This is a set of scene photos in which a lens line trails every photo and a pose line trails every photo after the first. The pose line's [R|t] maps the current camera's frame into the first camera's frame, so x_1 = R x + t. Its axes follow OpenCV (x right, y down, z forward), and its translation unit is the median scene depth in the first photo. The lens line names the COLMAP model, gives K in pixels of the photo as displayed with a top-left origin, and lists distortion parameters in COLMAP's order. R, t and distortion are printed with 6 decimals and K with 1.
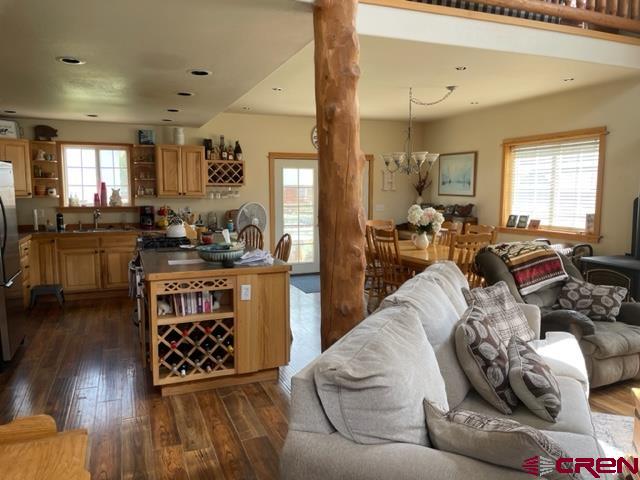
lens RADIAL K [[481.3, 0, 315.9], [0, 481.3, 242.7], [0, 0, 1]] dist [0.061135, -0.082903]
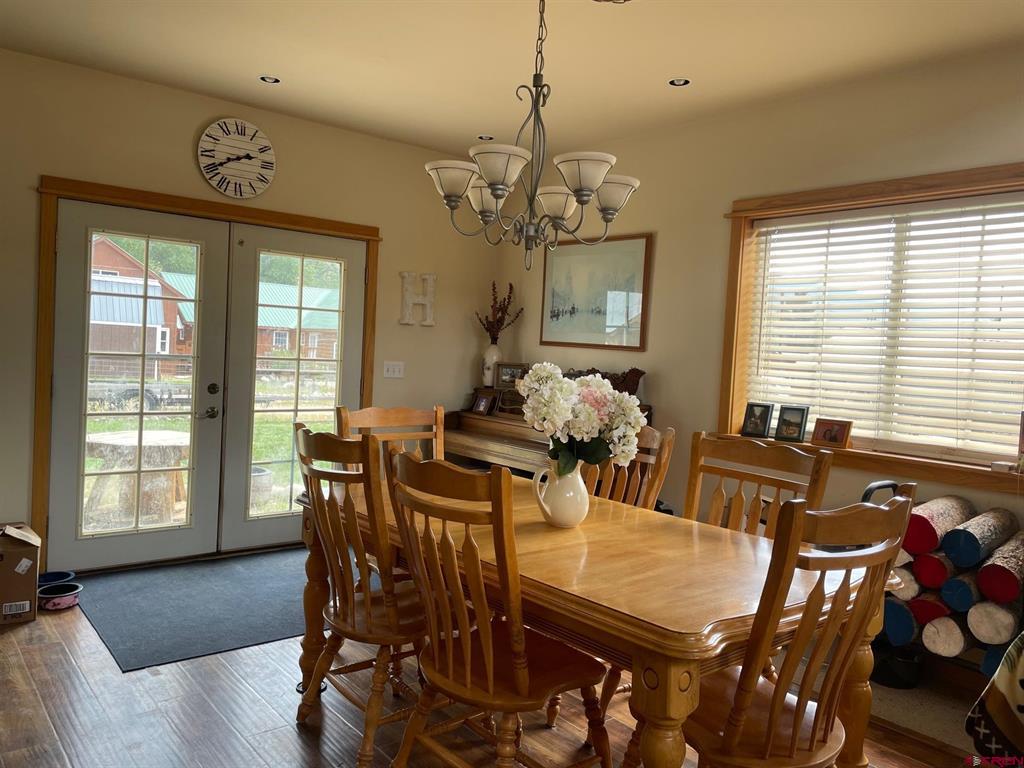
lens RADIAL K [[770.1, 0, 504.2], [0, 770.1, 381.3], [0, 0, 1]] dist [0.061135, -0.082903]
pose [[0.951756, 0.035286, 0.304821, 0.069532], [-0.016911, 0.997888, -0.062713, -0.056228], [-0.306390, 0.054532, 0.950343, 0.830728]]
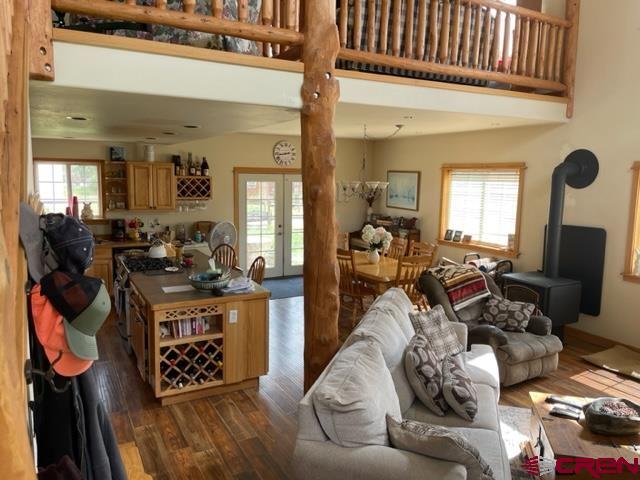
lens RADIAL K [[481.3, 0, 320.5], [0, 481.3, 238.8], [0, 0, 1]] dist [0.061135, -0.082903]
pose [[0.992719, 0.002175, 0.120431, -0.064253], [-0.005090, 0.999701, 0.023903, -0.101505], [-0.120343, -0.024342, 0.992434, -0.178553]]
